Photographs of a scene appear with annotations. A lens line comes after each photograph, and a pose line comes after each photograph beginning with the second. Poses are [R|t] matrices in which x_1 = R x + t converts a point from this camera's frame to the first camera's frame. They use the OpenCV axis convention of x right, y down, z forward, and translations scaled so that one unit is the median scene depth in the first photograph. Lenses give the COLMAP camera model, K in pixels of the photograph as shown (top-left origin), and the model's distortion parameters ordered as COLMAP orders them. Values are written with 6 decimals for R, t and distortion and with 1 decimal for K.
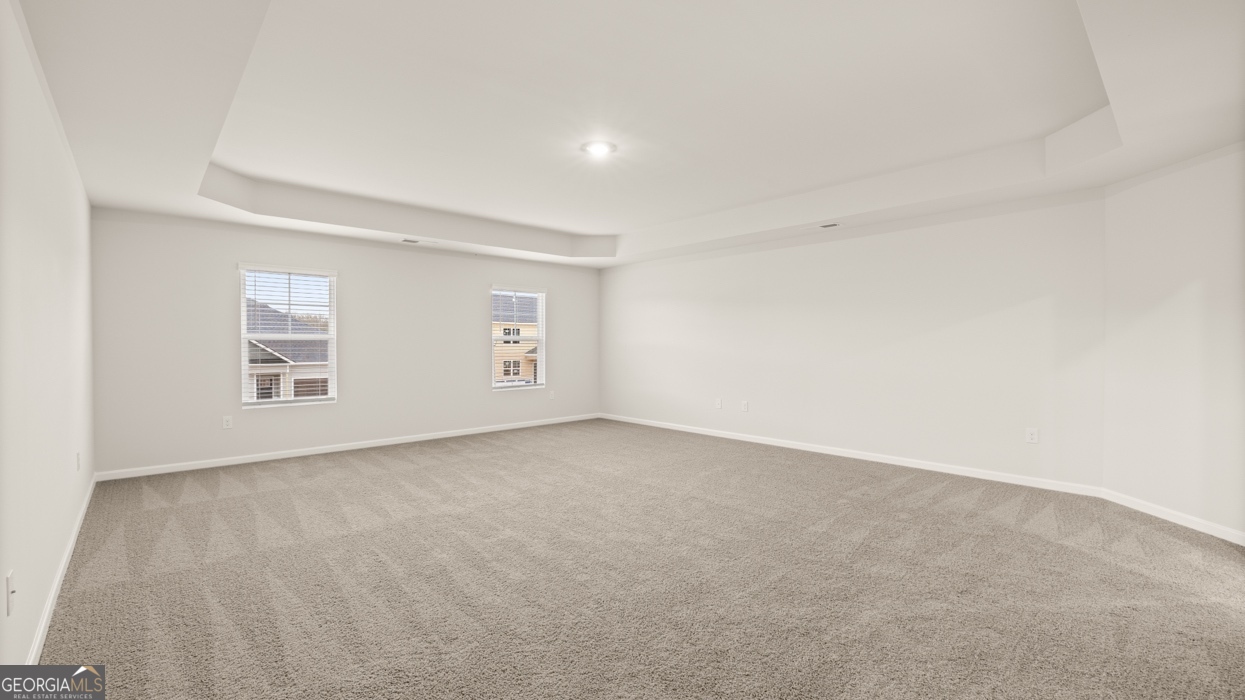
lens RADIAL K [[522.4, 0, 620.0], [0, 522.4, 350.6], [0, 0, 1]] dist [-0.000413, -0.000382]
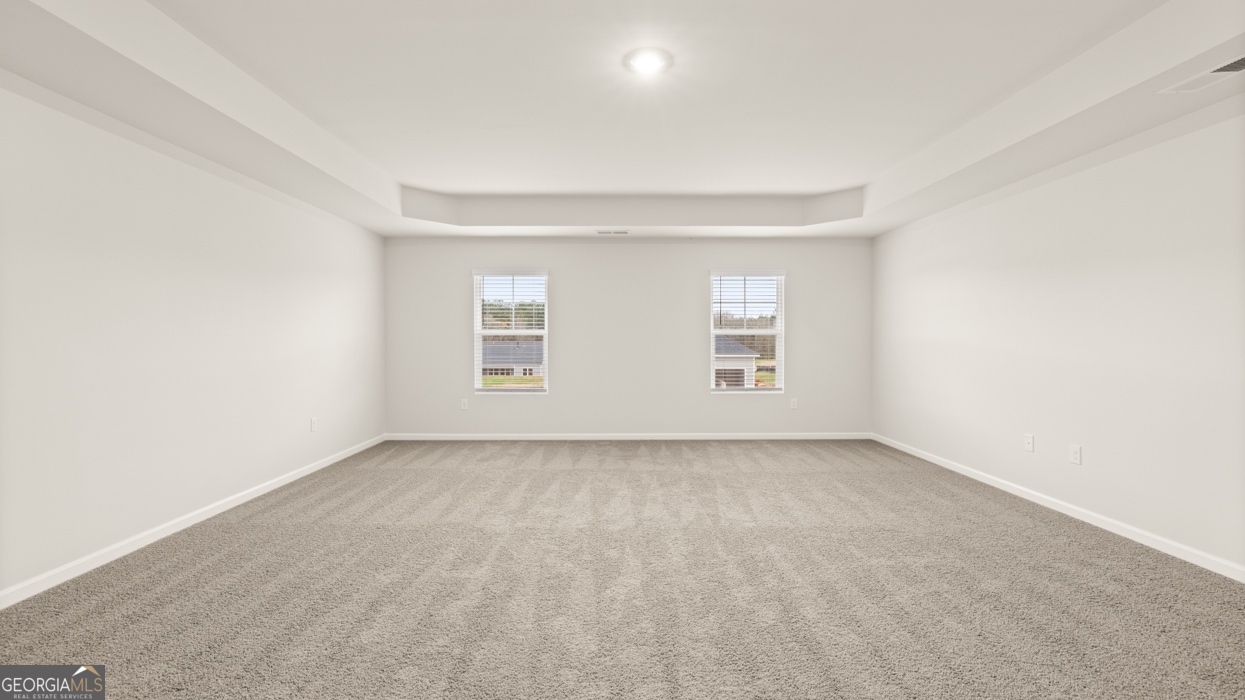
lens RADIAL K [[522.4, 0, 620.0], [0, 522.4, 350.6], [0, 0, 1]] dist [-0.000413, -0.000382]
pose [[0.742970, 0.014519, -0.669168, 0.370770], [-0.010169, 0.999894, 0.010403, -0.002062], [0.669248, -0.000924, 0.743039, 0.421112]]
